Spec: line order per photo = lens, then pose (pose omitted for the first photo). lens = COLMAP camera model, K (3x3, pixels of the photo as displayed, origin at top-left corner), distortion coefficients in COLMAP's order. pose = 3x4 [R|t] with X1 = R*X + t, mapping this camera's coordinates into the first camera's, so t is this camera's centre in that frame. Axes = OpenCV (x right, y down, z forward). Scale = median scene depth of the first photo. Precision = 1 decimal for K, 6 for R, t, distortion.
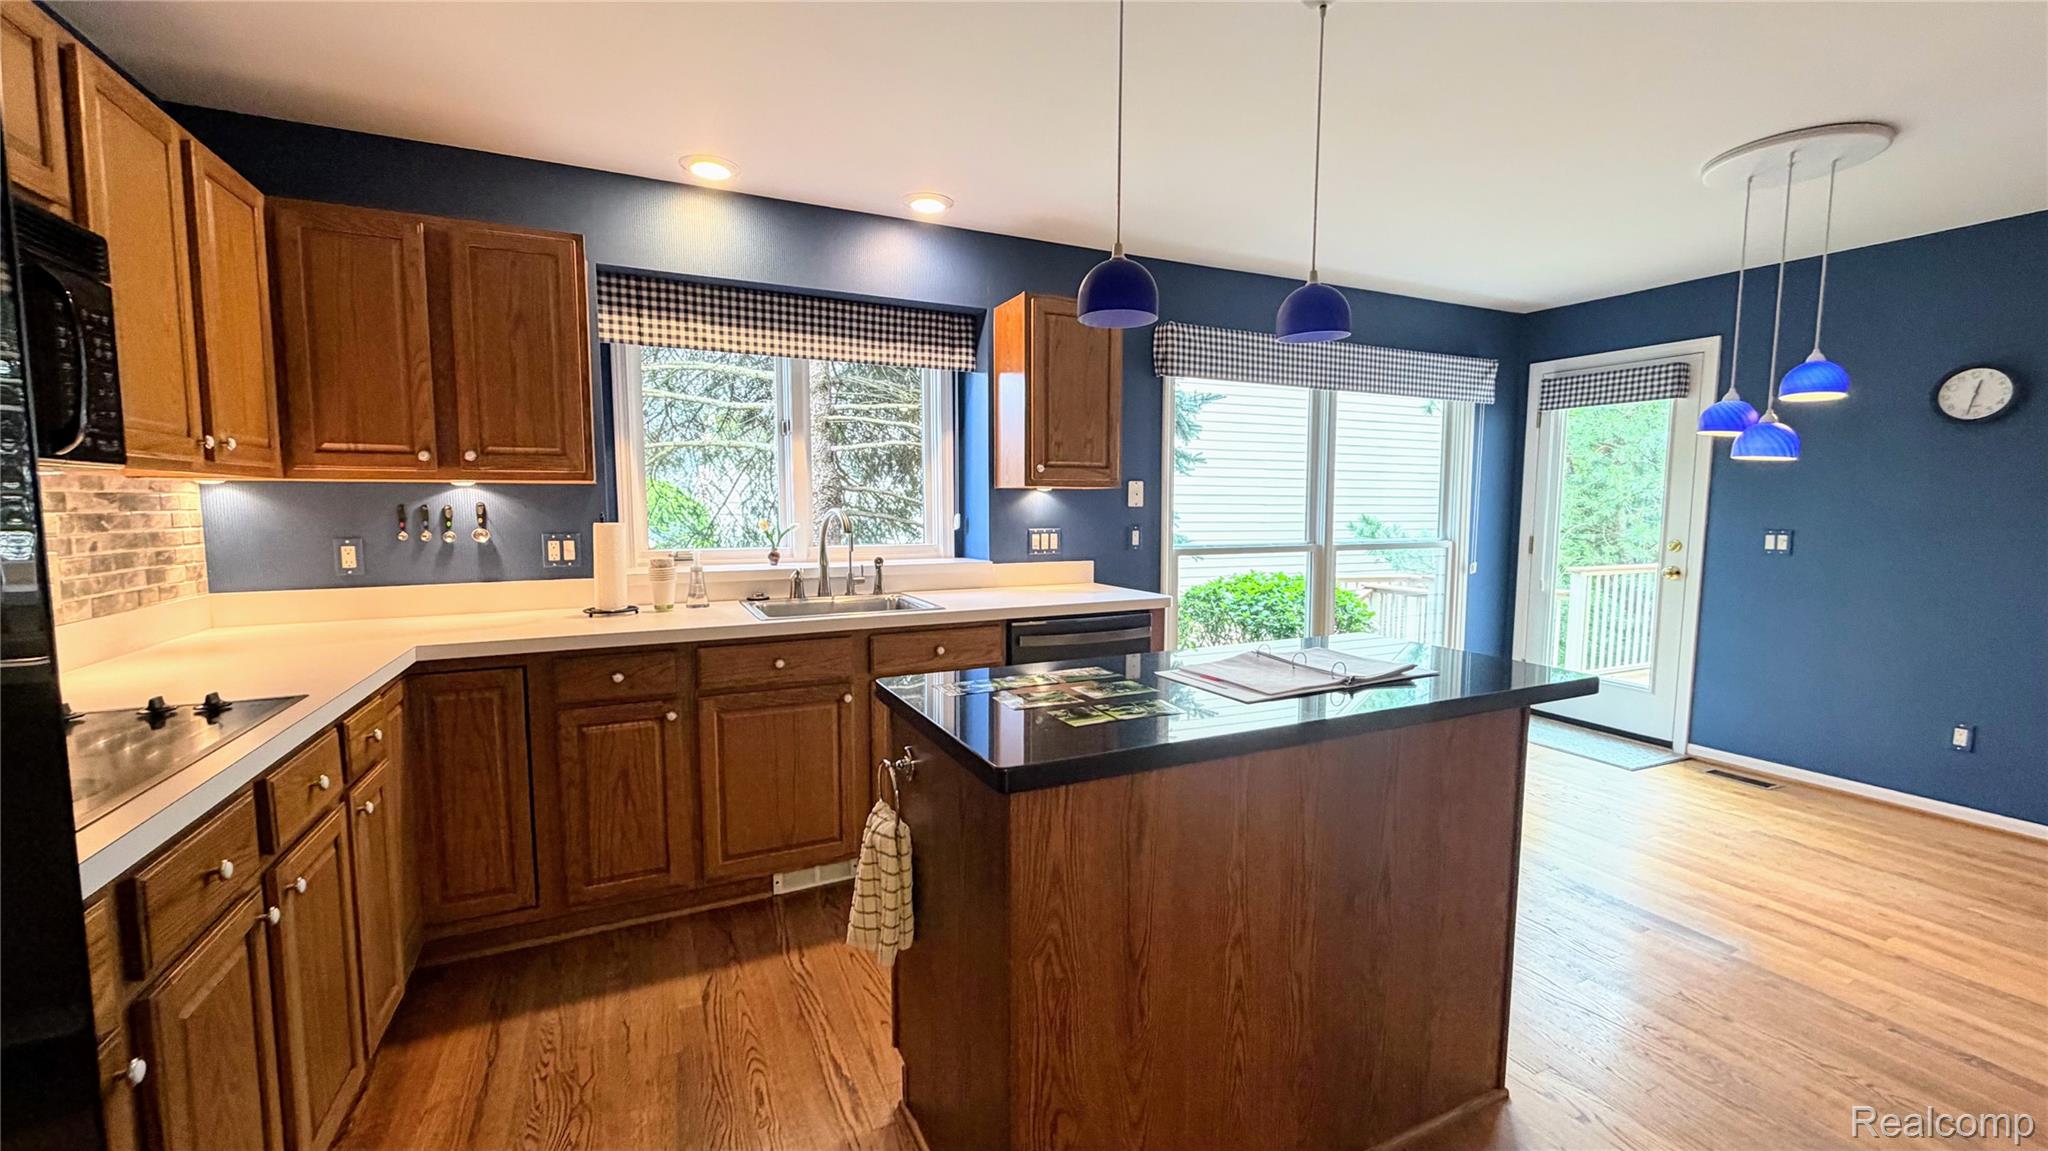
lens RADIAL K [[827.6, 0, 1023.2], [0, 827.6, 571.4], [0, 0, 1]] dist [0.001039, -0.000262]
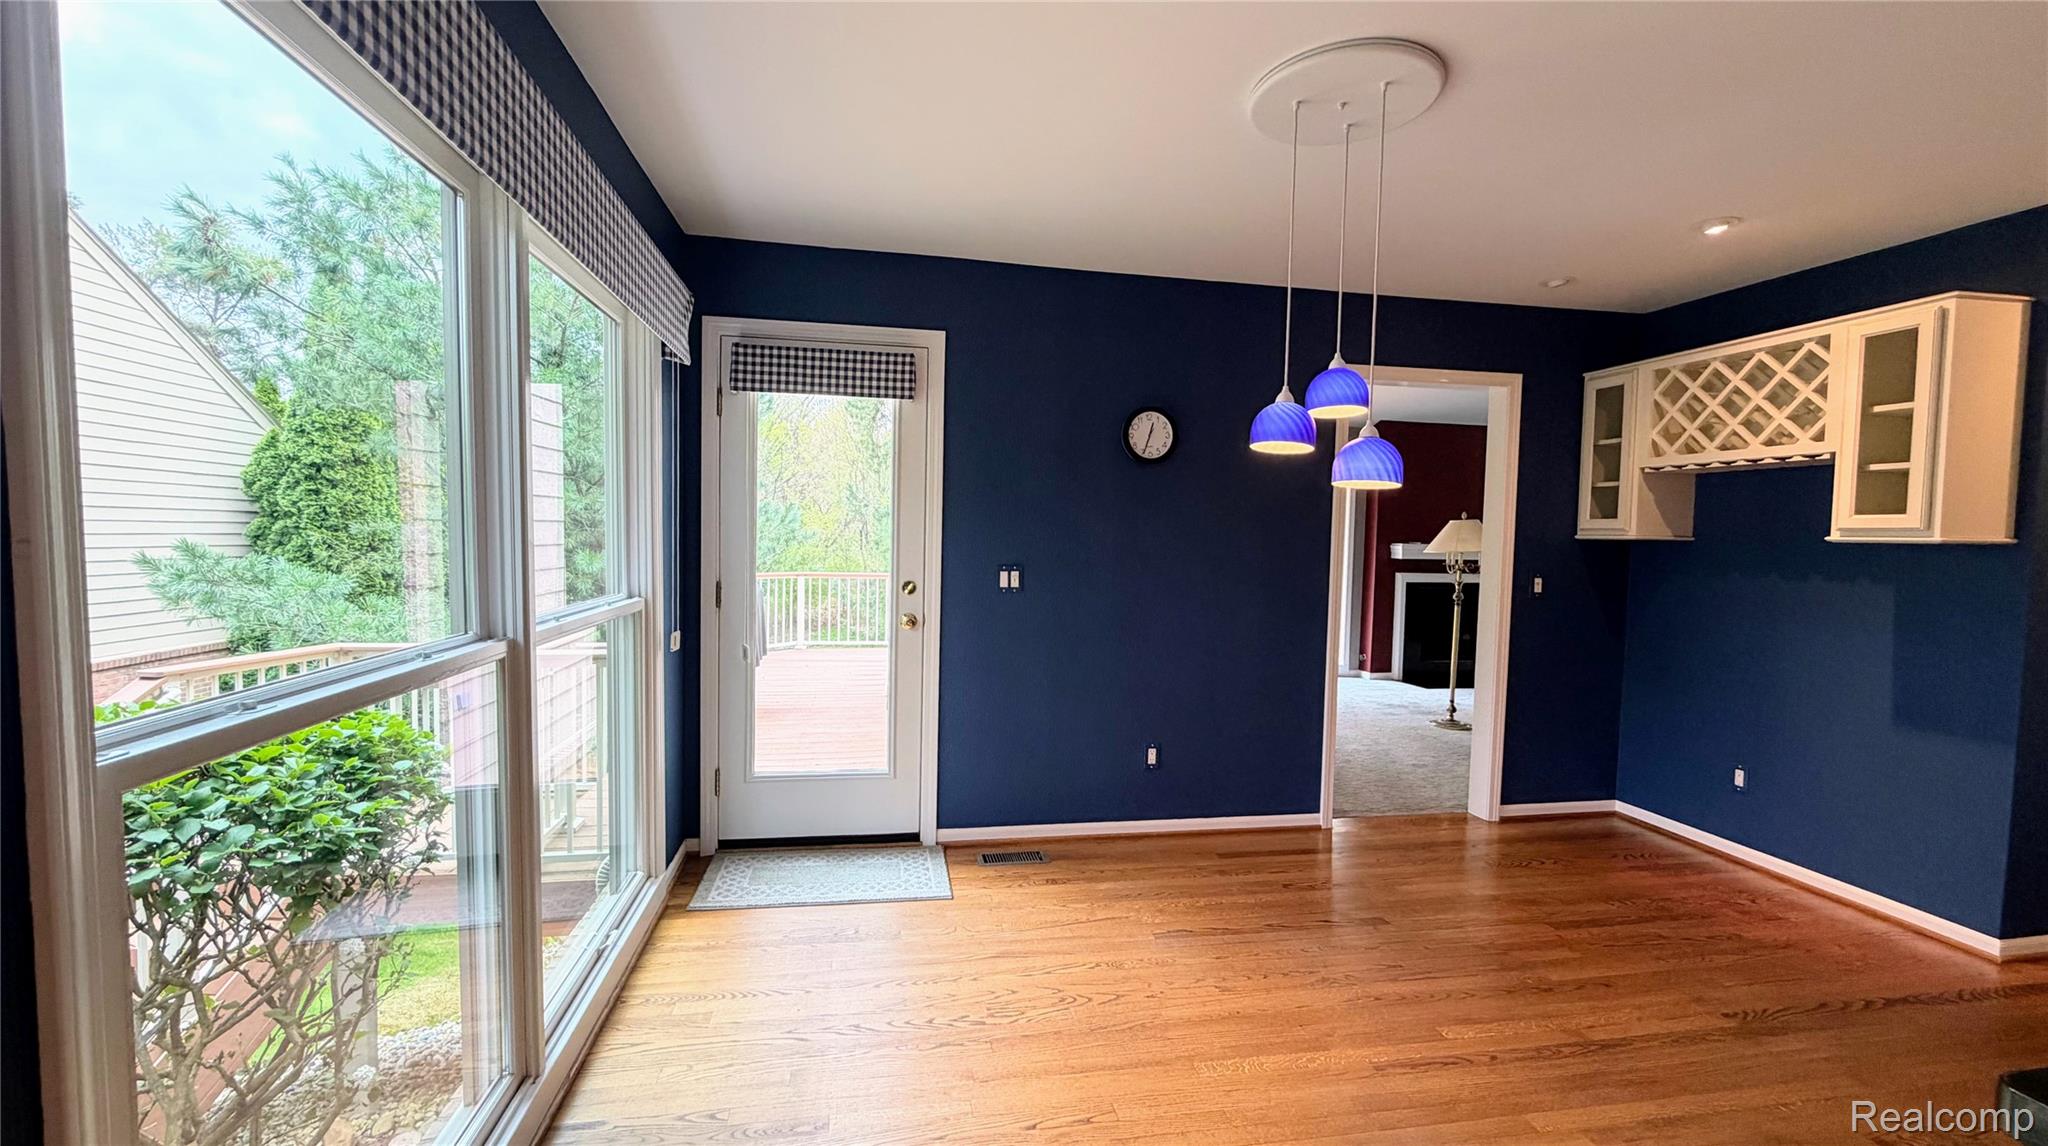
lens RADIAL K [[827.6, 0, 1008.7], [0, 827.6, 576.7], [0, 0, 1]] dist [0.001039, -0.000262]
pose [[0.271033, -0.046779, 0.961433, 0.062944], [0.063174, 0.997529, 0.030727, -0.069286], [-0.960495, 0.052409, 0.273318, 0.807582]]
